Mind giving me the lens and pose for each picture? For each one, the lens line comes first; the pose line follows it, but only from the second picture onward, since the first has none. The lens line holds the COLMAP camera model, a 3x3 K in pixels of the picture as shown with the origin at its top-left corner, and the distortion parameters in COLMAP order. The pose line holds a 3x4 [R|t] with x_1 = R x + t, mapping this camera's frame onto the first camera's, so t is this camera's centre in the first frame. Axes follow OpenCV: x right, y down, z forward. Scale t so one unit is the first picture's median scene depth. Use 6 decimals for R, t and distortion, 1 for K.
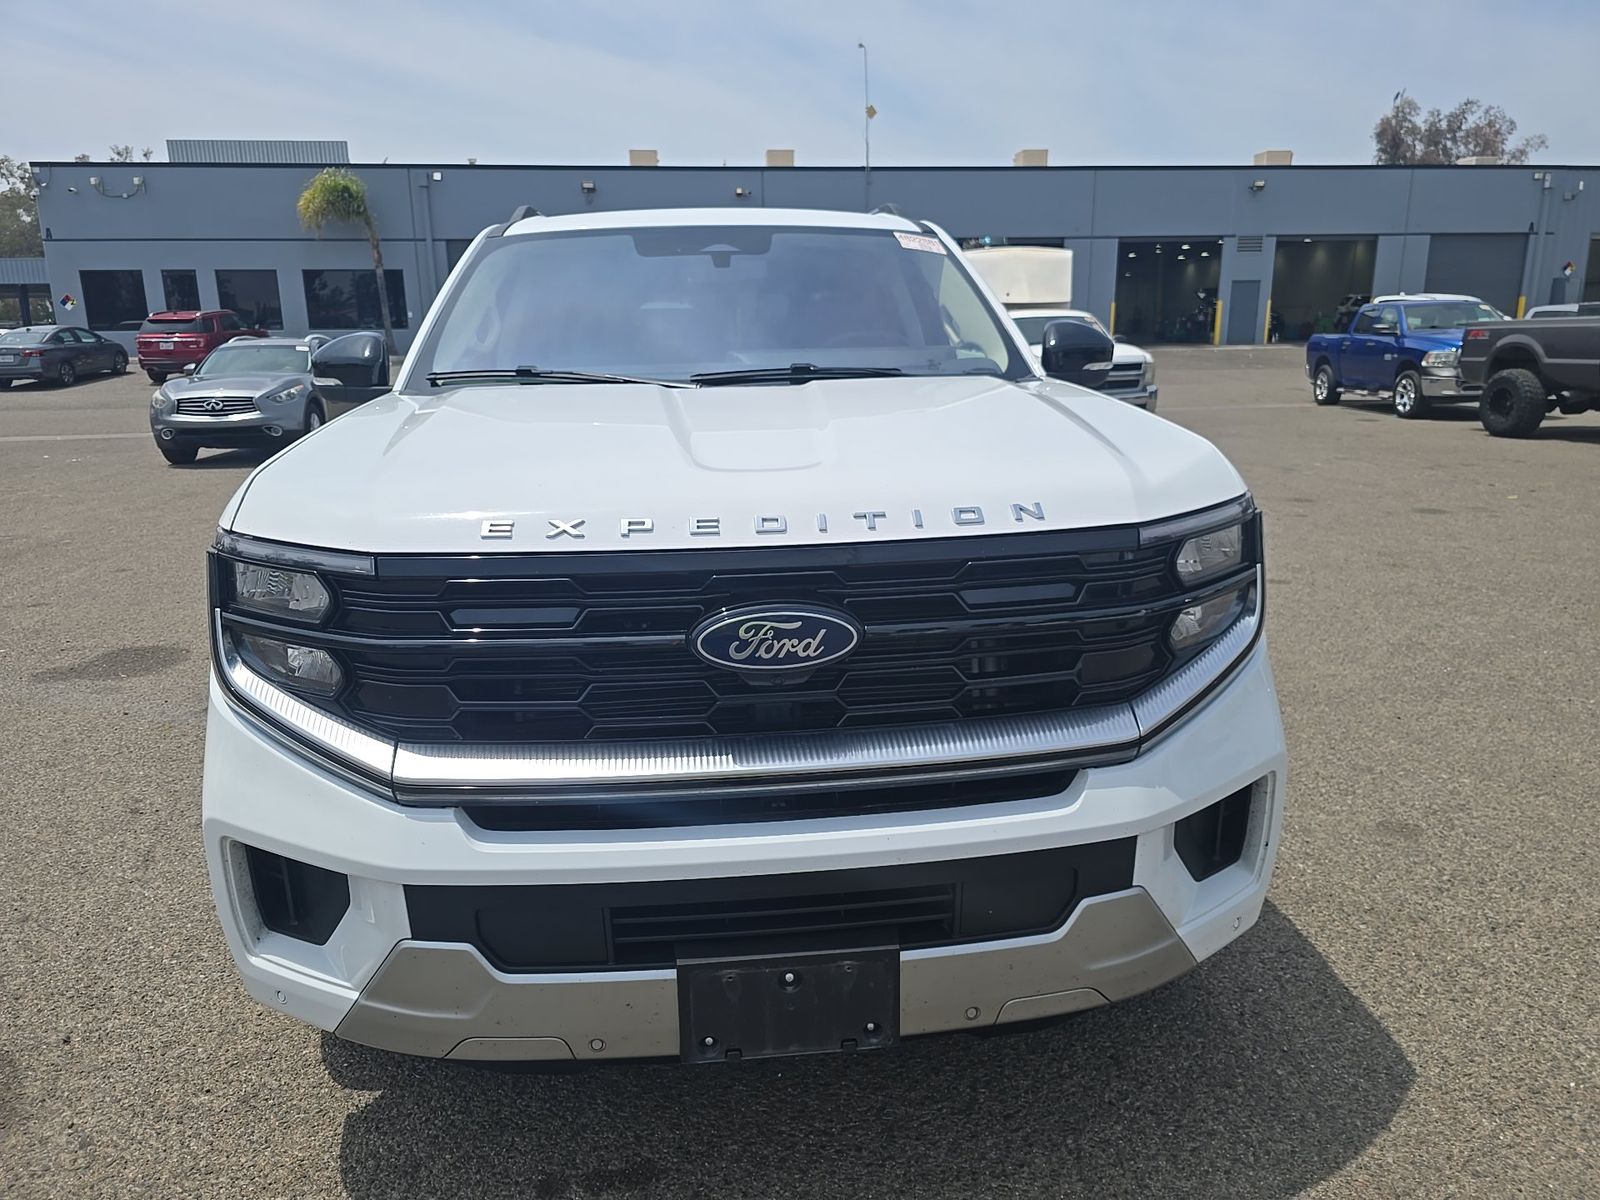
lens RADIAL K [[1102.3, 0, 804.8], [0, 1102.3, 599.3], [0, 0, 1]] dist [0.027719, -0.016620]
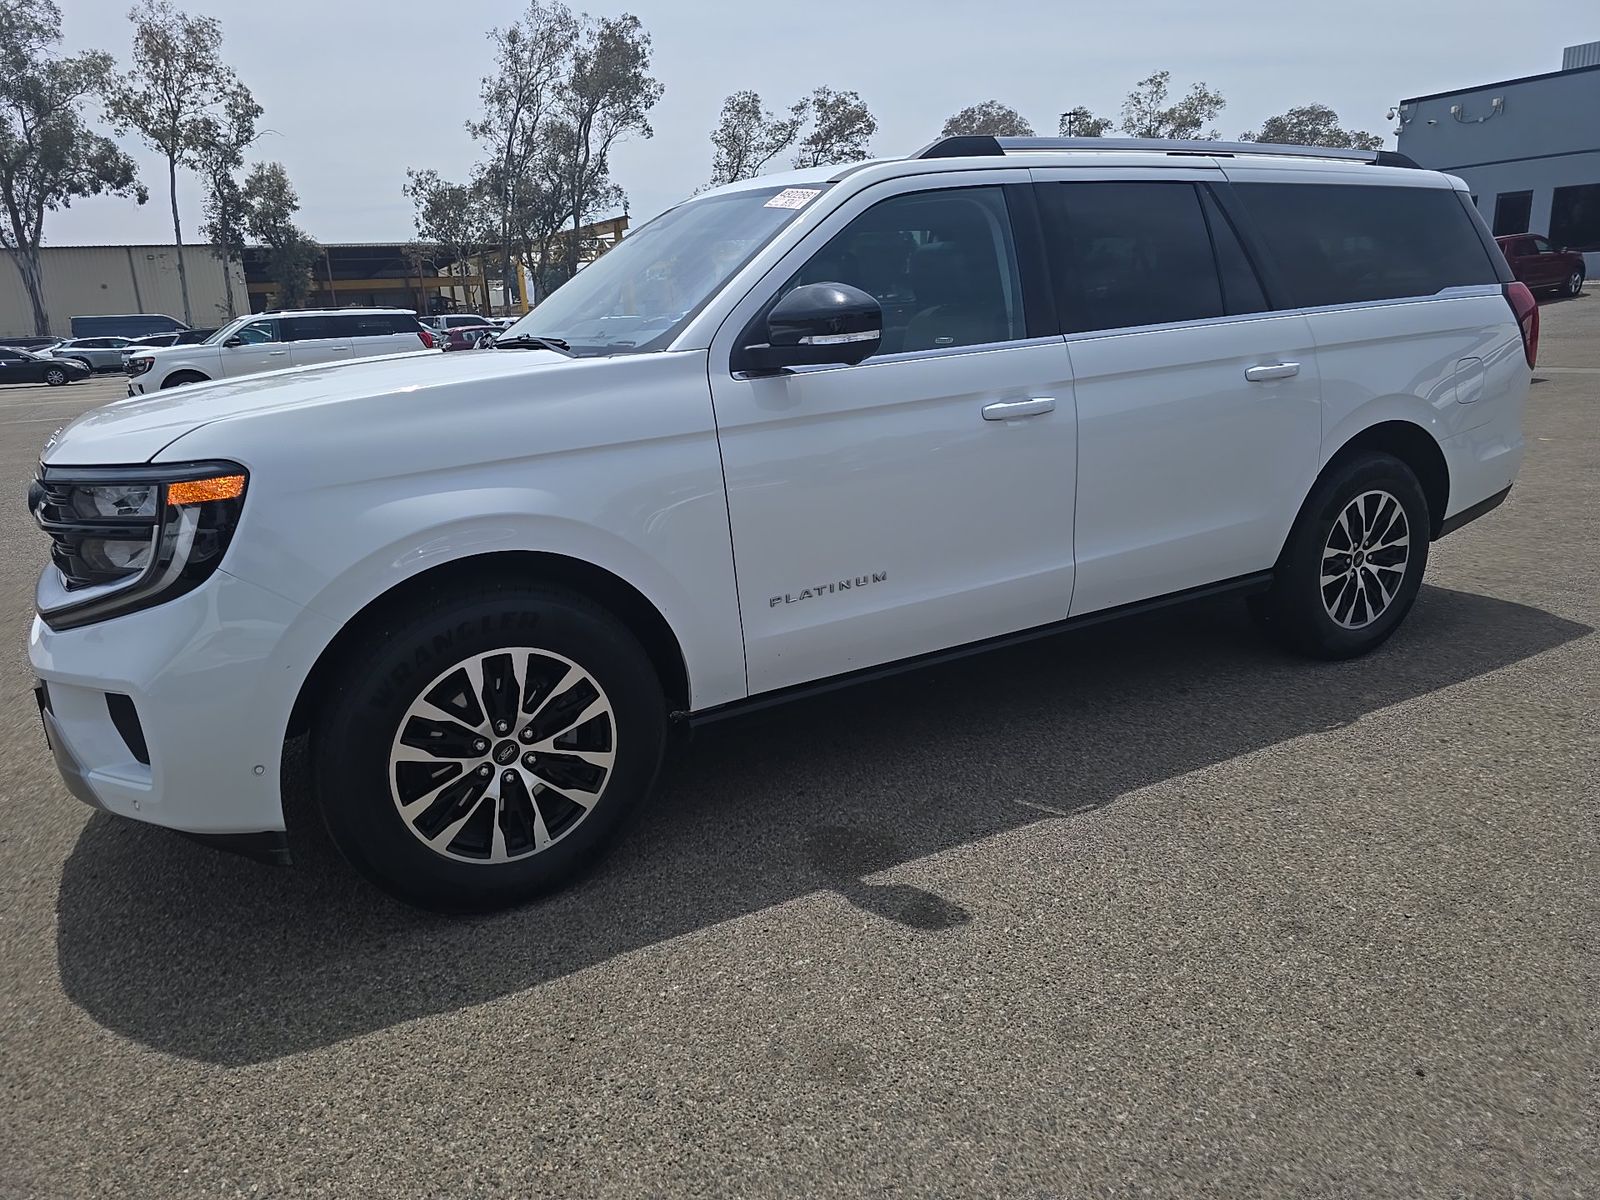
lens RADIAL K [[1102.3, 0, 795.1], [0, 1102.3, 601.3], [0, 0, 1]] dist [0.027719, -0.016620]
pose [[0.407562, 0.230007, -0.883736, 0.108619], [-0.170836, 0.969878, 0.173641, -0.018762], [0.897055, 0.080204, 0.434579, 0.067215]]
